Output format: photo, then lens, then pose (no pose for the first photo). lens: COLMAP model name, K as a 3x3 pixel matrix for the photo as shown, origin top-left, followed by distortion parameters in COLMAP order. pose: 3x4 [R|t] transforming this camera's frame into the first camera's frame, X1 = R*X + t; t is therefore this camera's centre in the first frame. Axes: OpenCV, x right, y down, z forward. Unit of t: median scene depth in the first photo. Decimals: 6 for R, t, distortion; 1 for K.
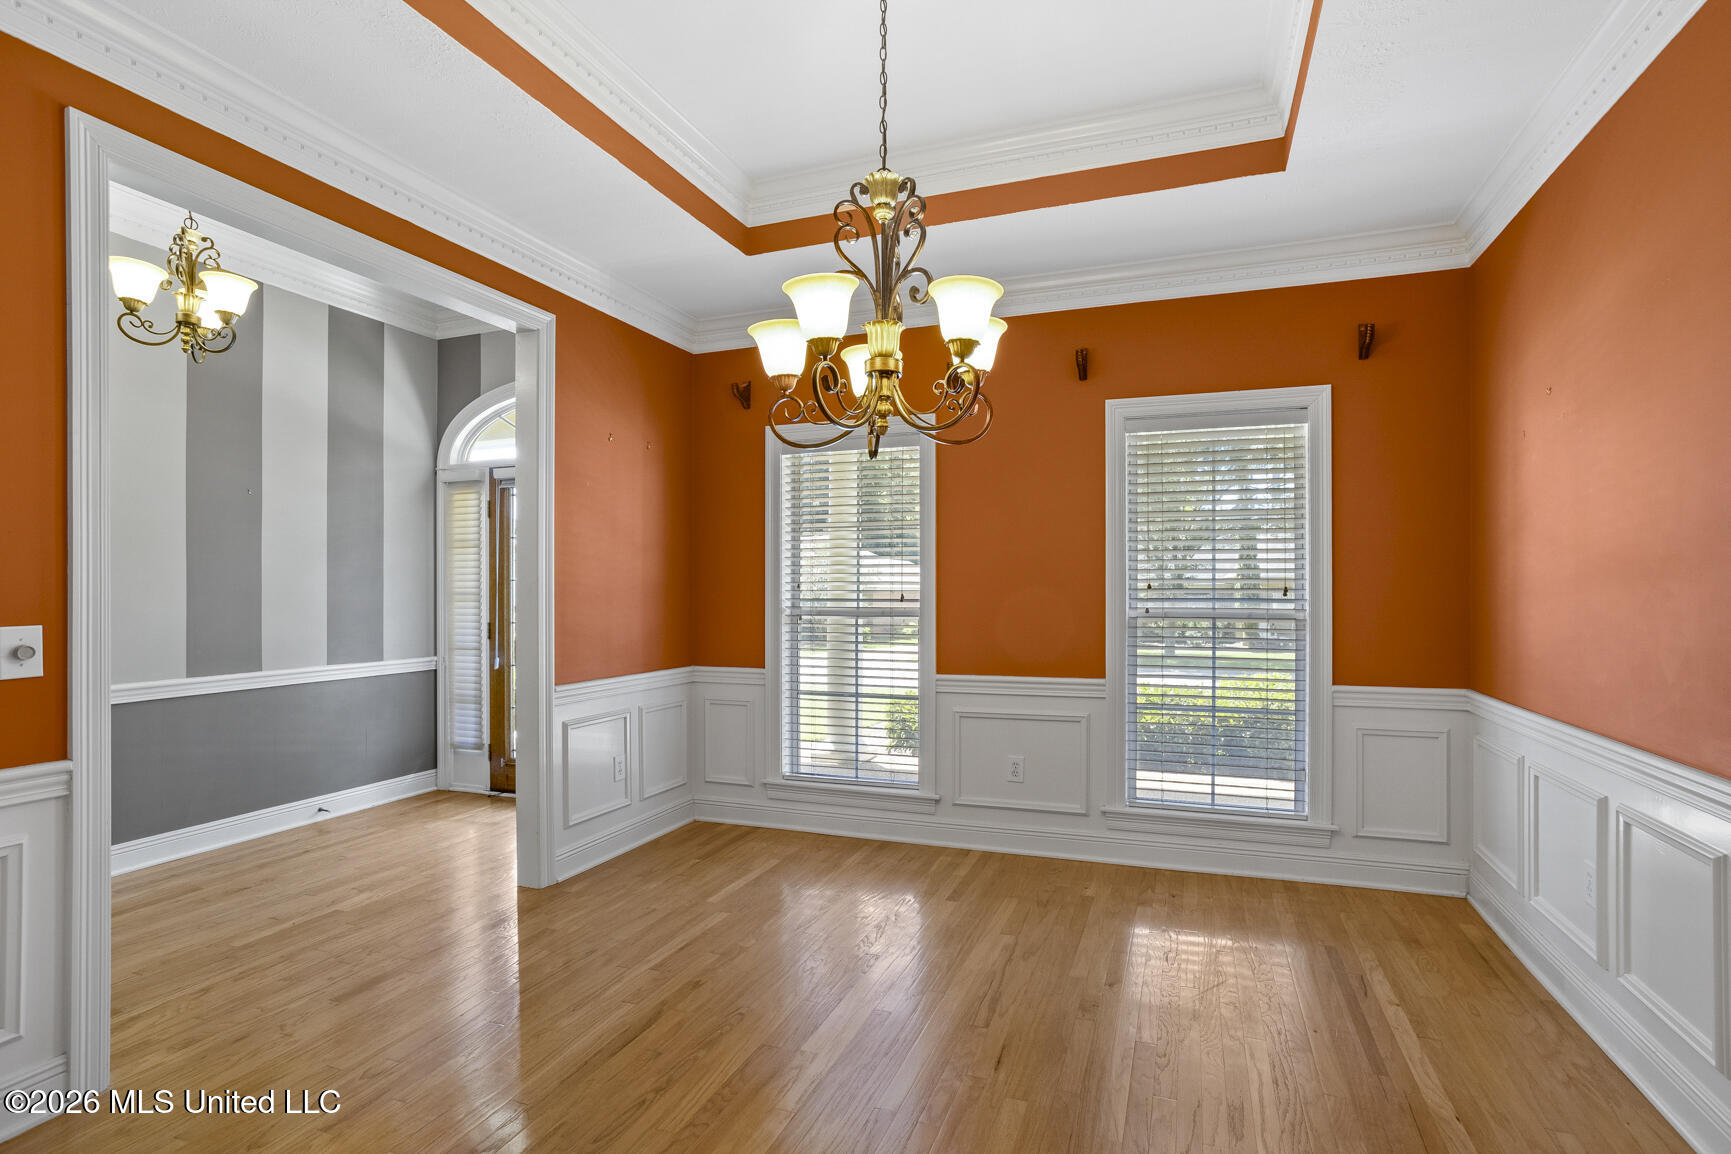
lens RADIAL K [[855.4, 0, 874.2], [0, 855.4, 585.9], [0, 0, 1]] dist [-0.037464, 0.025788]
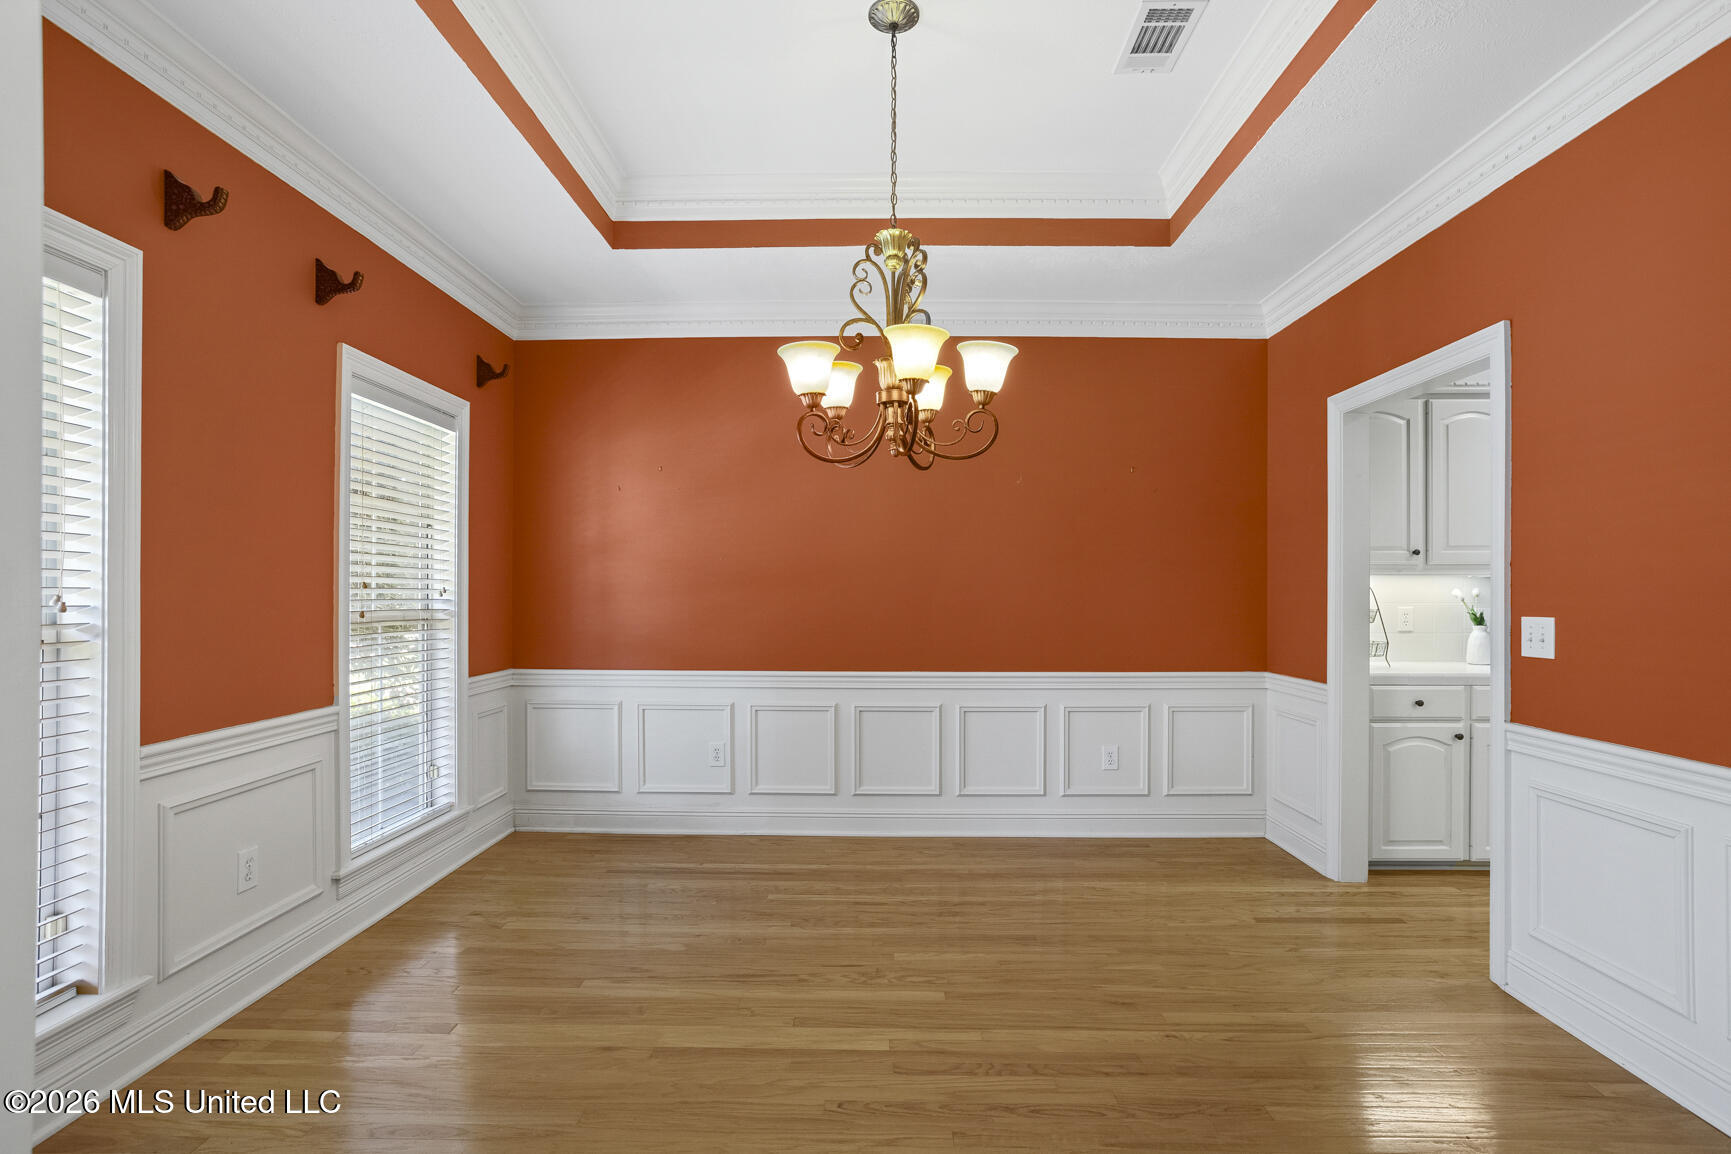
lens RADIAL K [[862.2, 0, 861.5], [0, 862.2, 597.6], [0, 0, 1]] dist [-0.045923, 0.029429]
pose [[-0.330121, -0.005497, 0.943923, -0.677452], [-0.006633, 0.999972, 0.003504, 0.006824], [-0.943915, -0.005104, -0.330148, 0.904084]]
